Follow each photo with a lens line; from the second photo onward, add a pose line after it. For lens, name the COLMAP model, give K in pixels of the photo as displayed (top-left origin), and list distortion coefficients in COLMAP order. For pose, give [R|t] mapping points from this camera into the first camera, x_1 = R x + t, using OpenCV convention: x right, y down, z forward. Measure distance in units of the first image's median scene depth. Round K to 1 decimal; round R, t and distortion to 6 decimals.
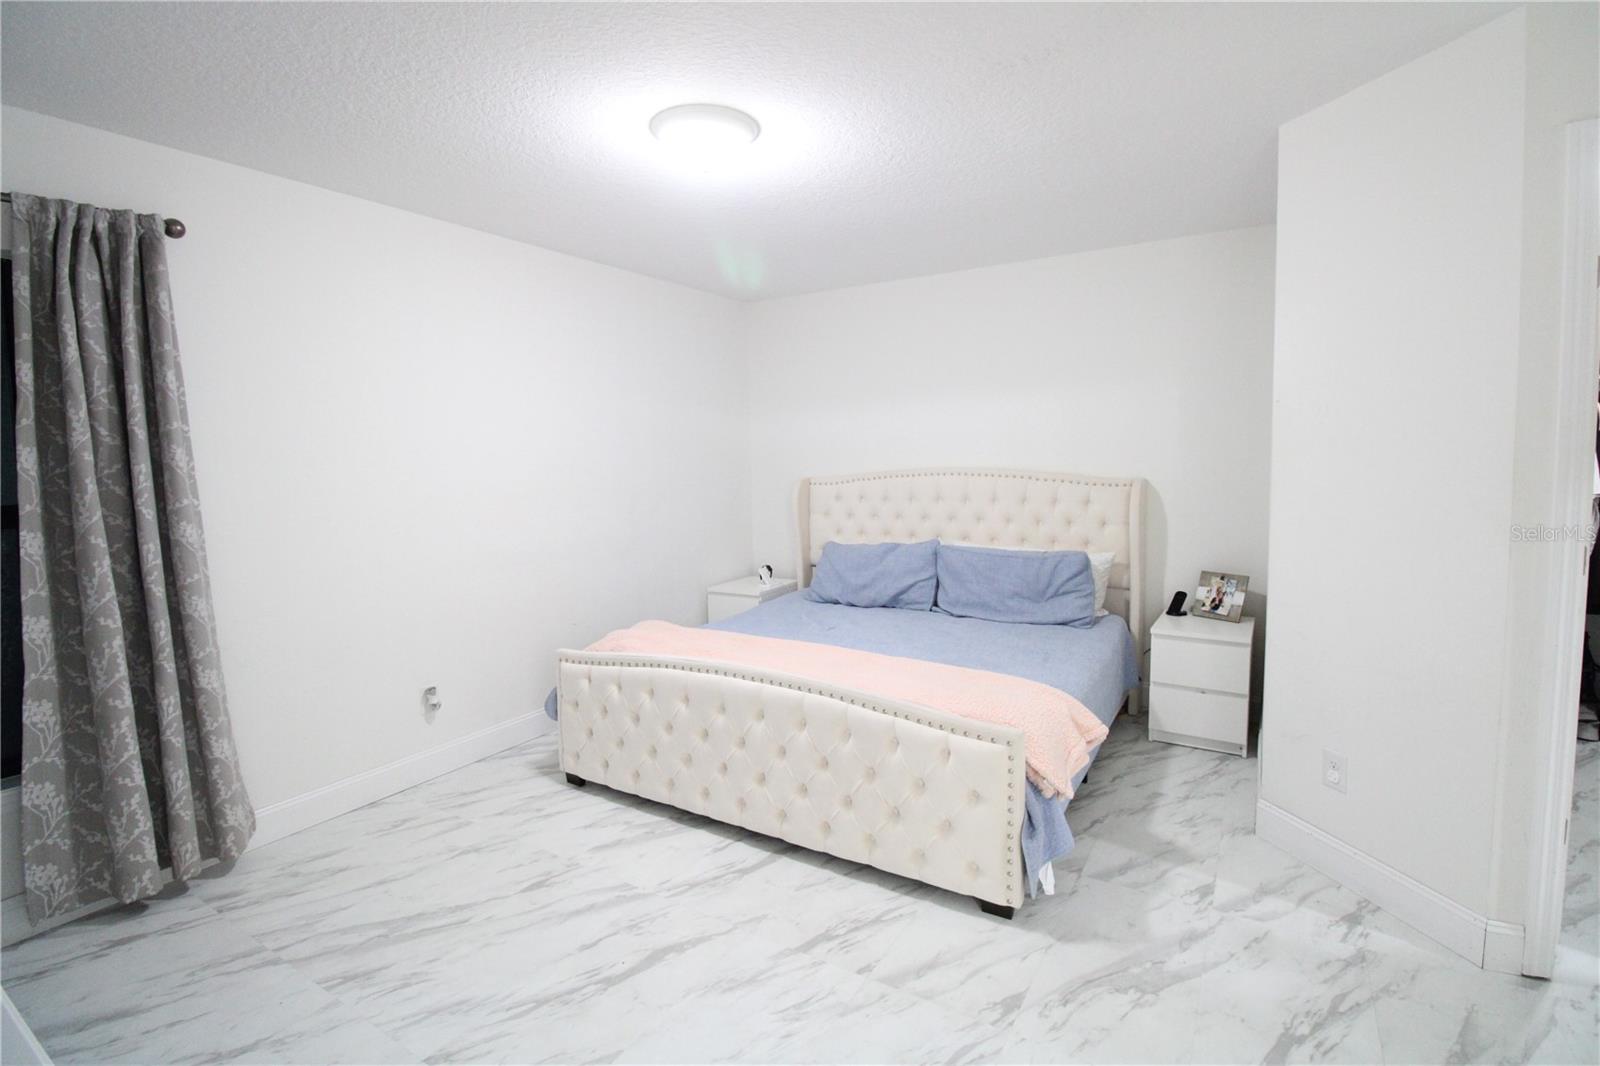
lens RADIAL K [[739.4, 0, 813.4], [0, 739.4, 518.1], [0, 0, 1]] dist [0.001205, -0.011024]
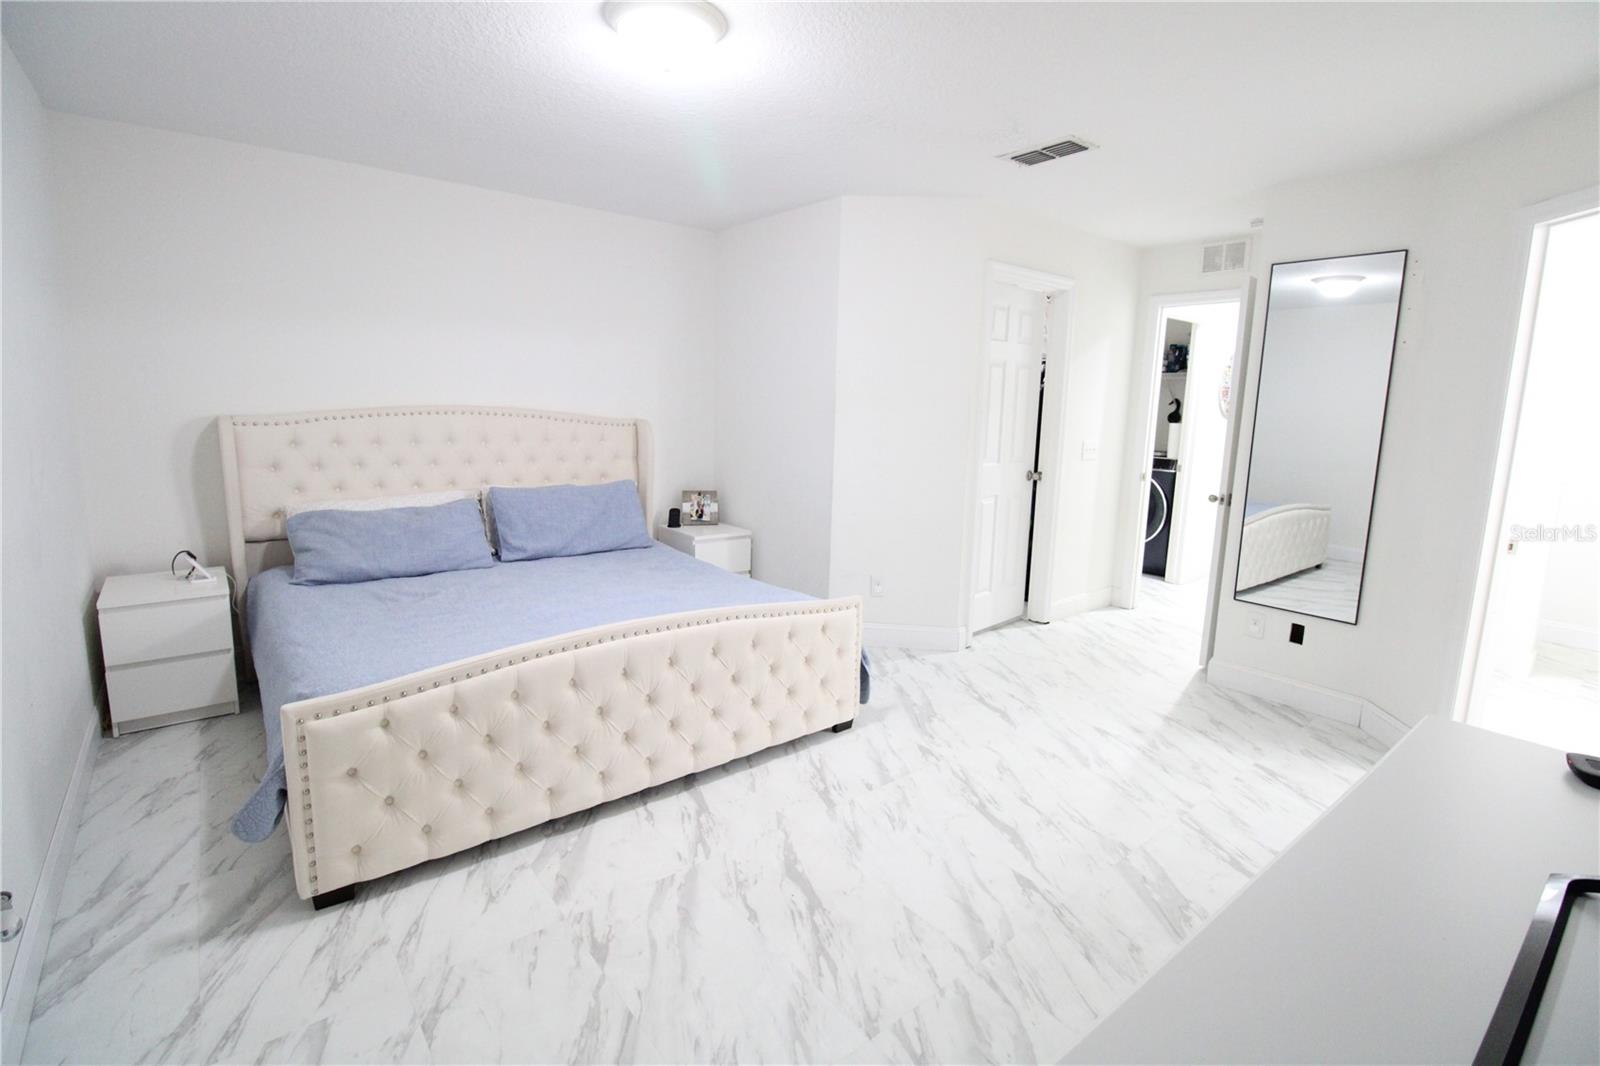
lens RADIAL K [[739.4, 0, 813.4], [0, 739.4, 518.1], [0, 0, 1]] dist [0.001205, -0.011024]
pose [[0.335494, -0.120063, 0.934360, -0.765209], [0.043273, 0.992762, 0.112029, -0.021096], [-0.941048, 0.002848, 0.338262, 0.417775]]
